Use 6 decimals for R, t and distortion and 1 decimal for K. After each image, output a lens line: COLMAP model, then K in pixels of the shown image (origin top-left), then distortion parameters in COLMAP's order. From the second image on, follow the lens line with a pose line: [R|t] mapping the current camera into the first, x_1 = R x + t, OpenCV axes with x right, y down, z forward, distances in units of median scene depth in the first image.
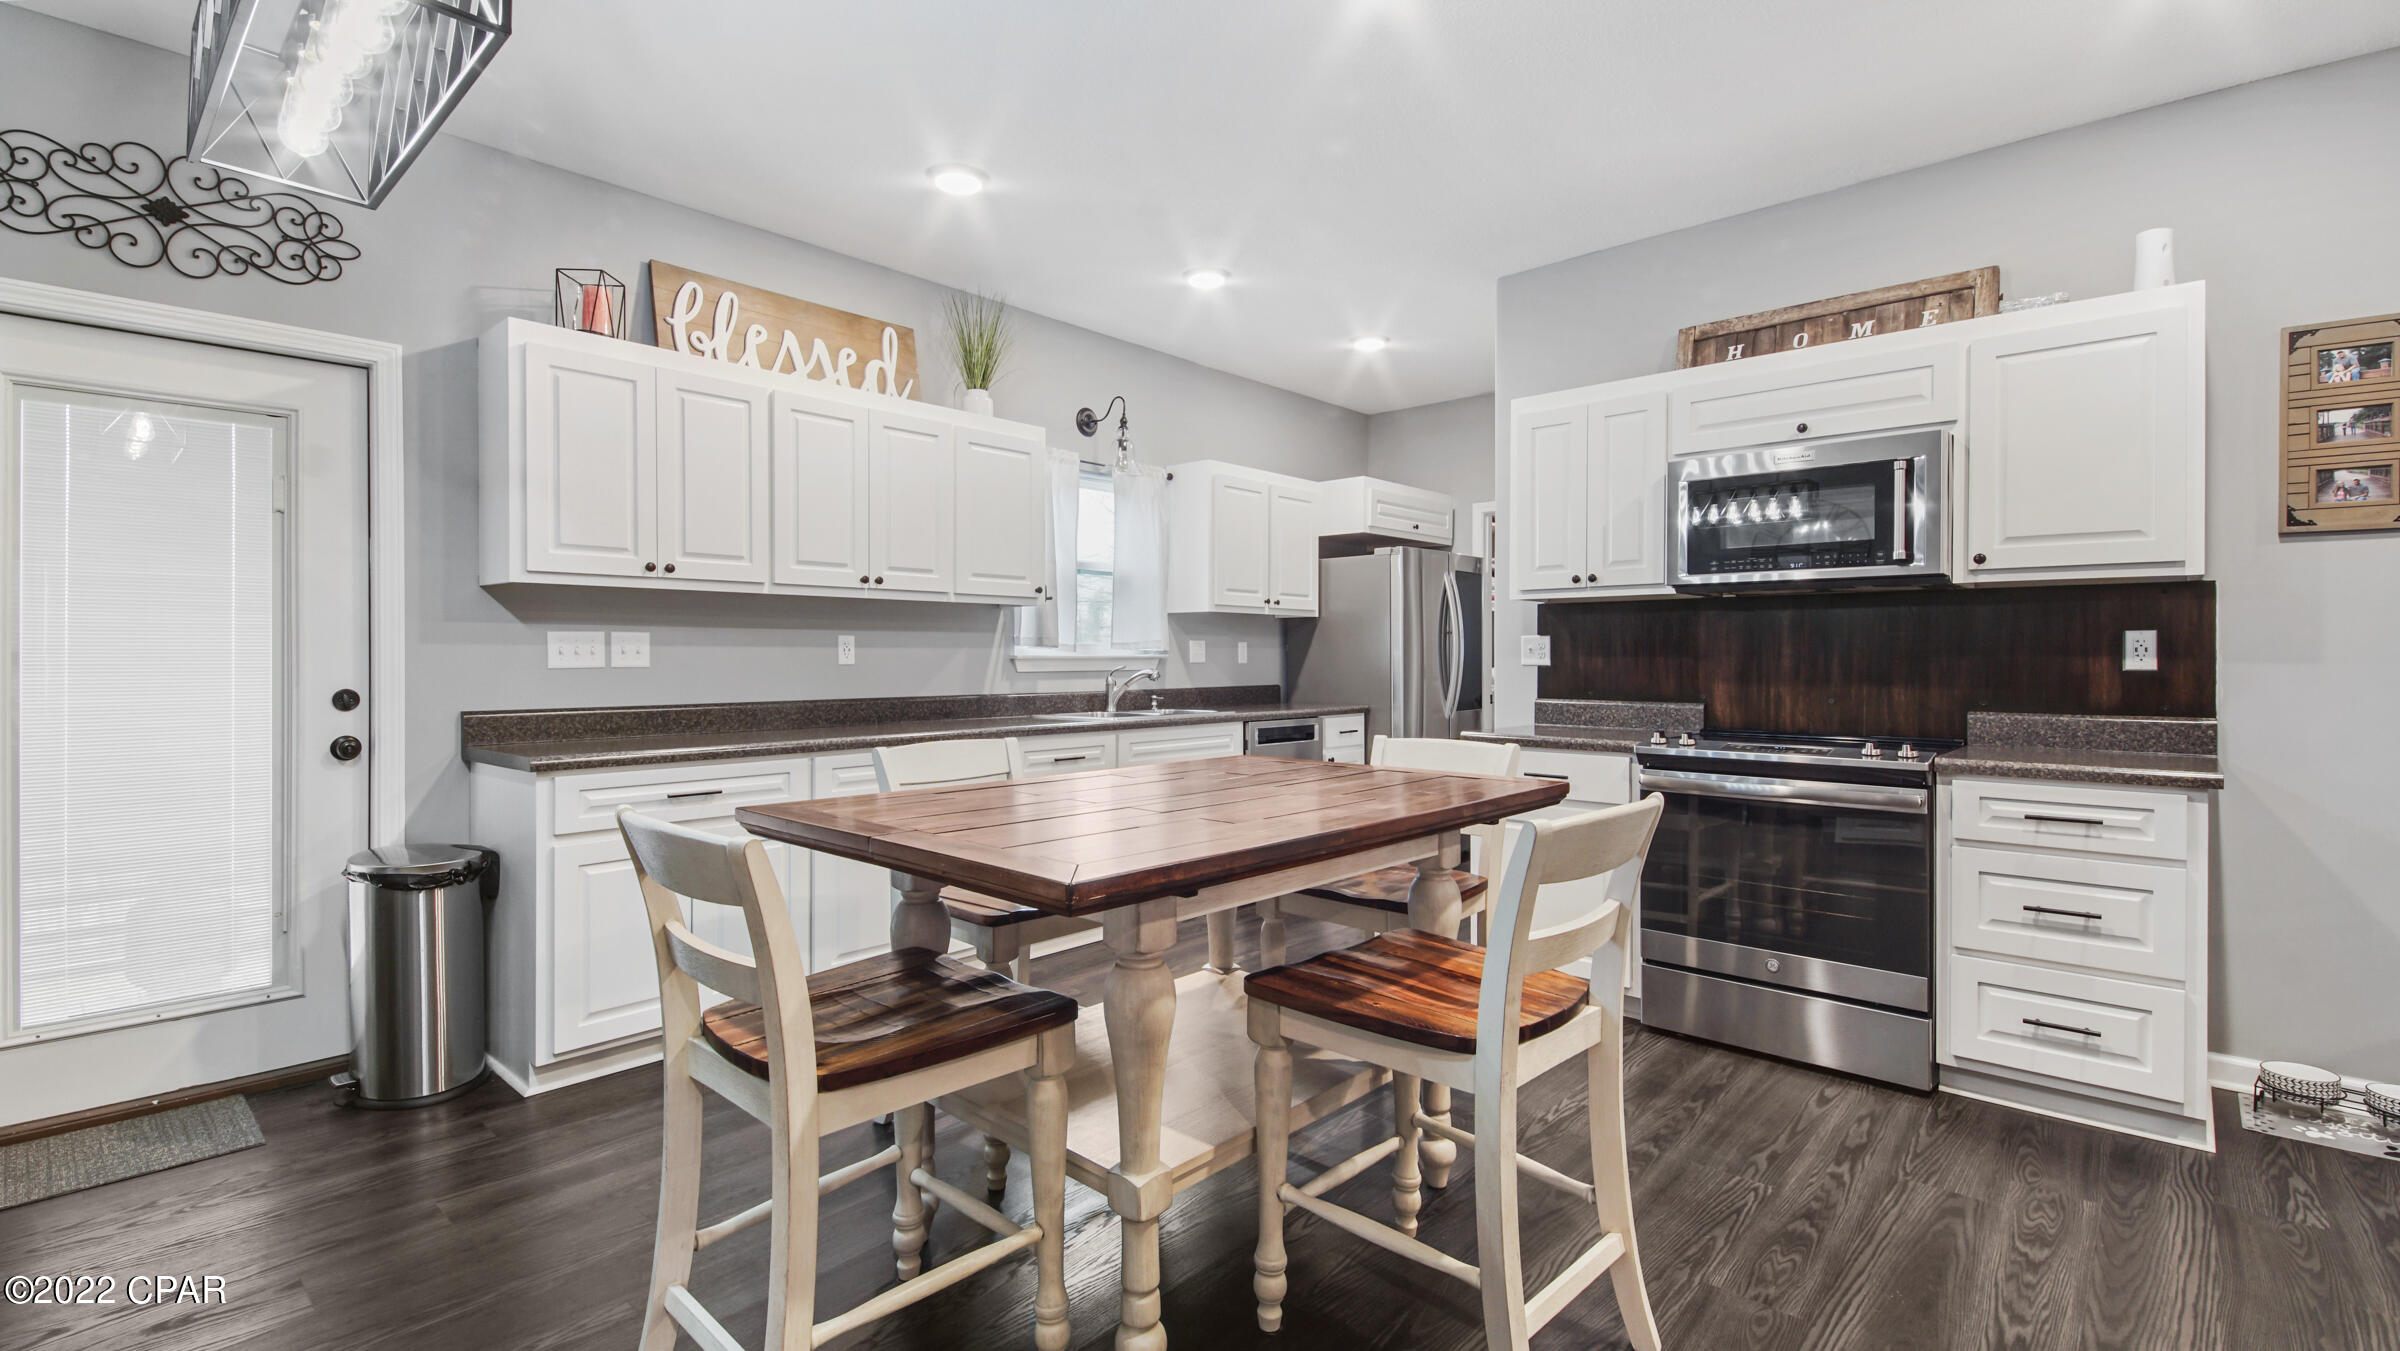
lens RADIAL K [[1049.1, 0, 1228.1], [0, 1049.1, 668.7], [0, 0, 1]] dist [0.011044, -0.008018]
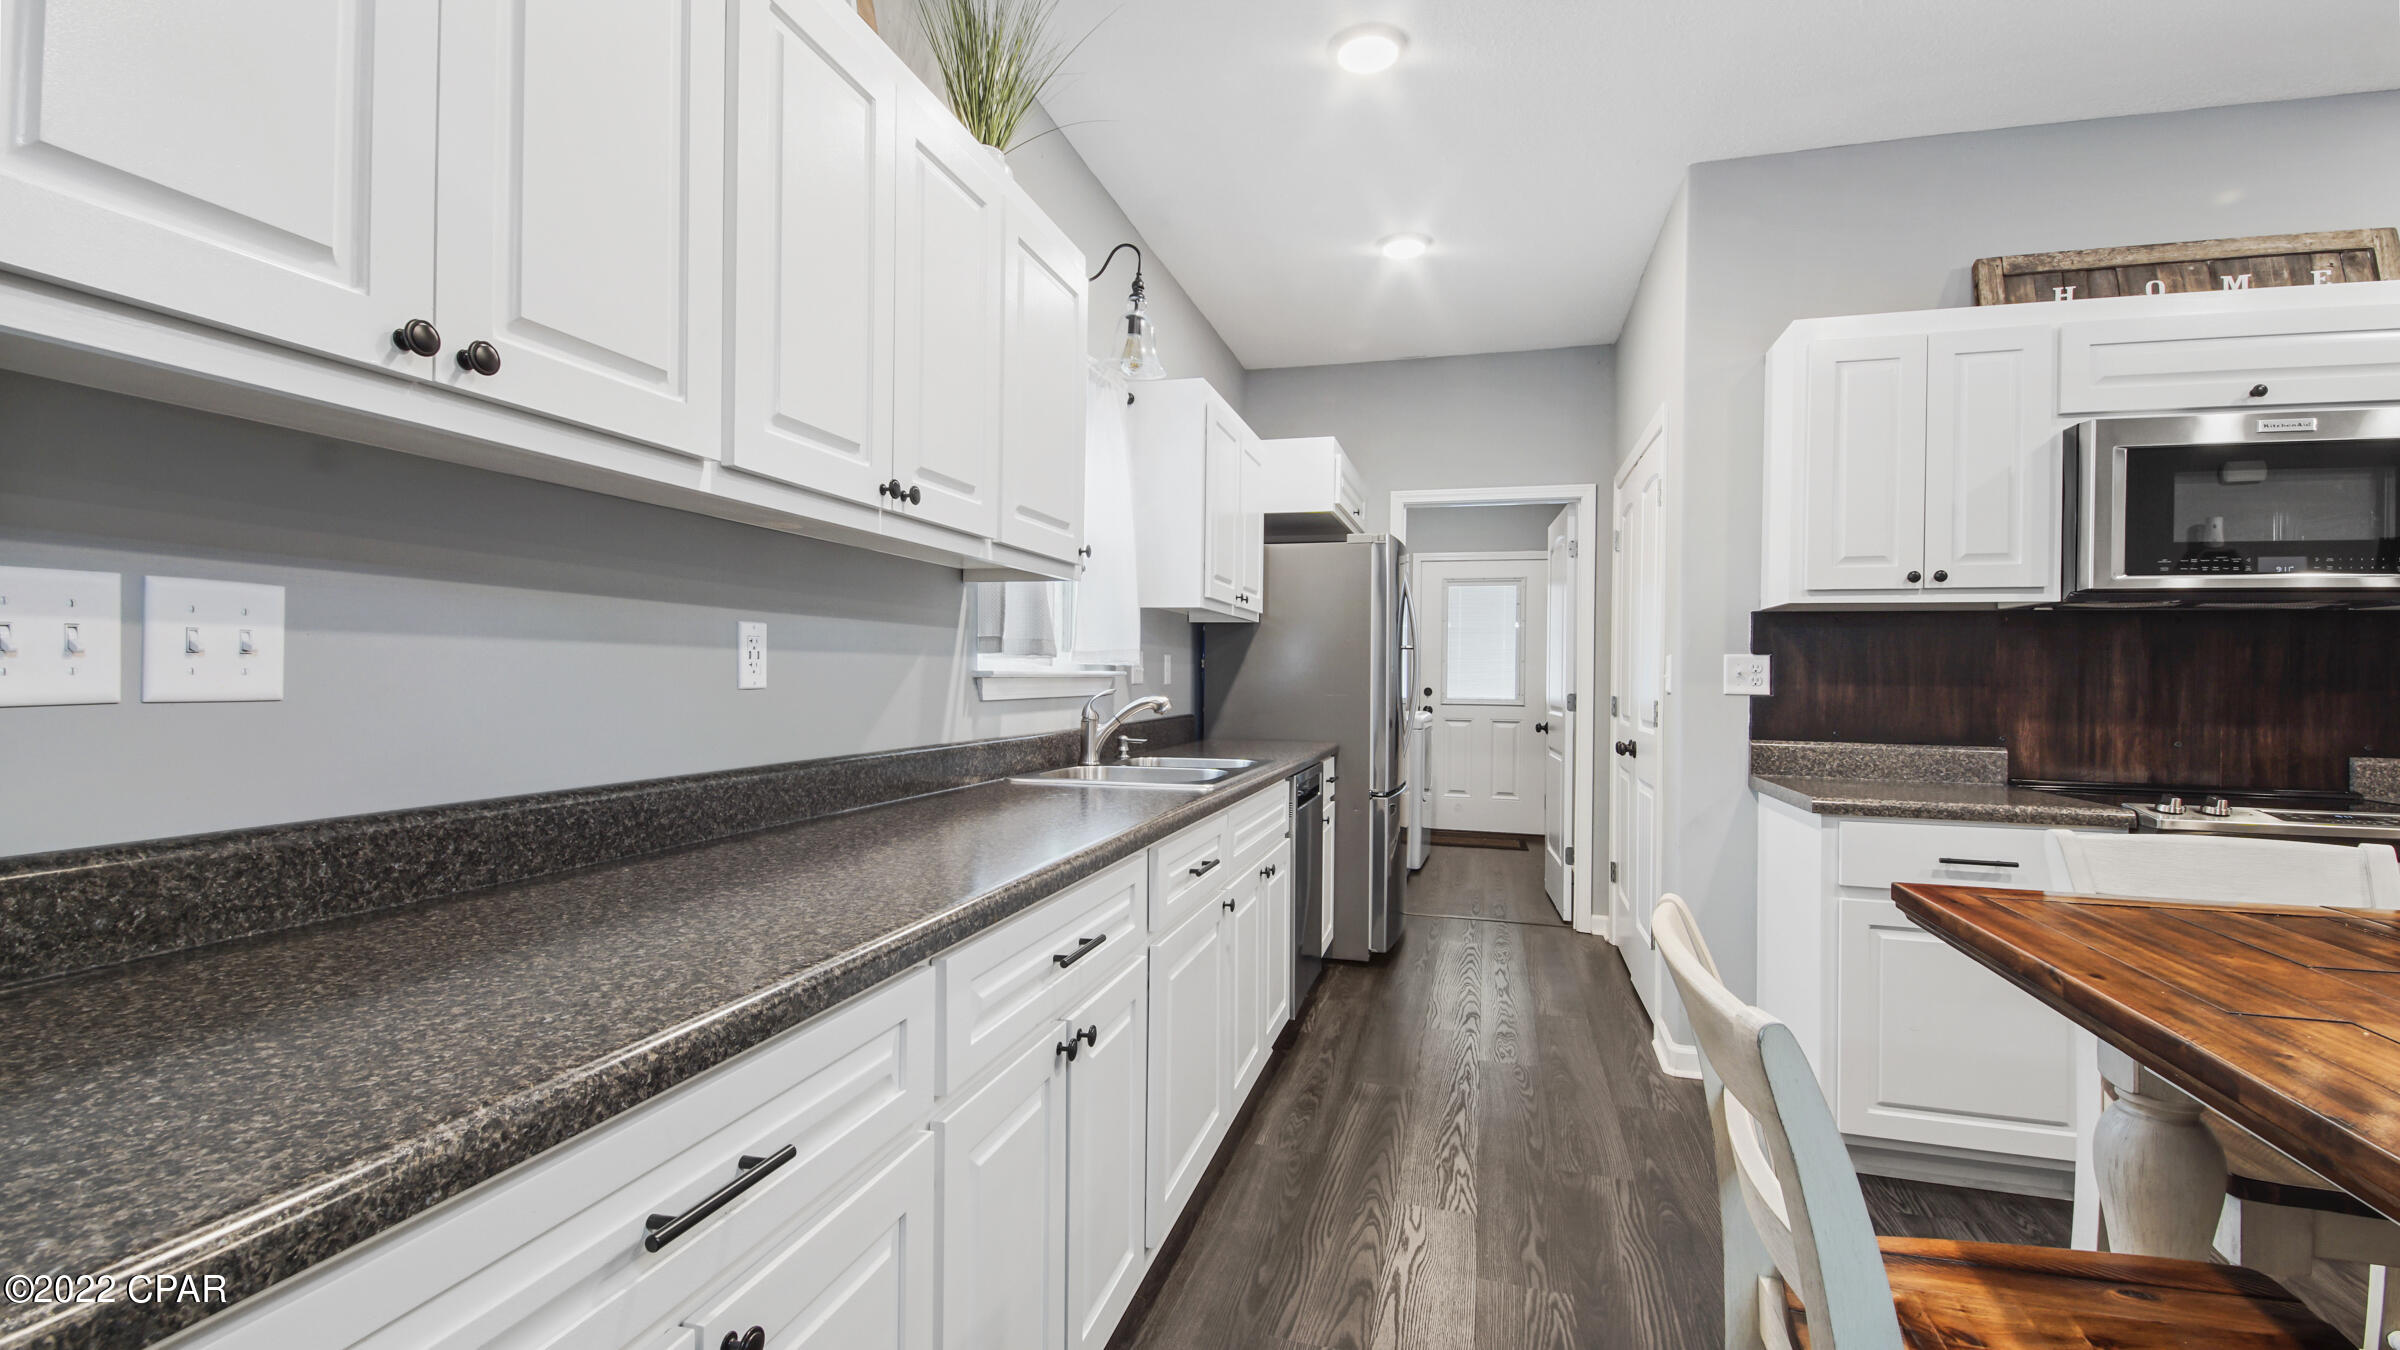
lens RADIAL K [[1049.1, 0, 1207.3], [0, 1049.1, 679.8], [0, 0, 1]] dist [0.011044, -0.008018]
pose [[0.897785, 0.009750, 0.440326, -0.429778], [-0.007063, 0.999945, -0.007740, -0.006538], [-0.440377, 0.003839, 0.897805, 0.588905]]
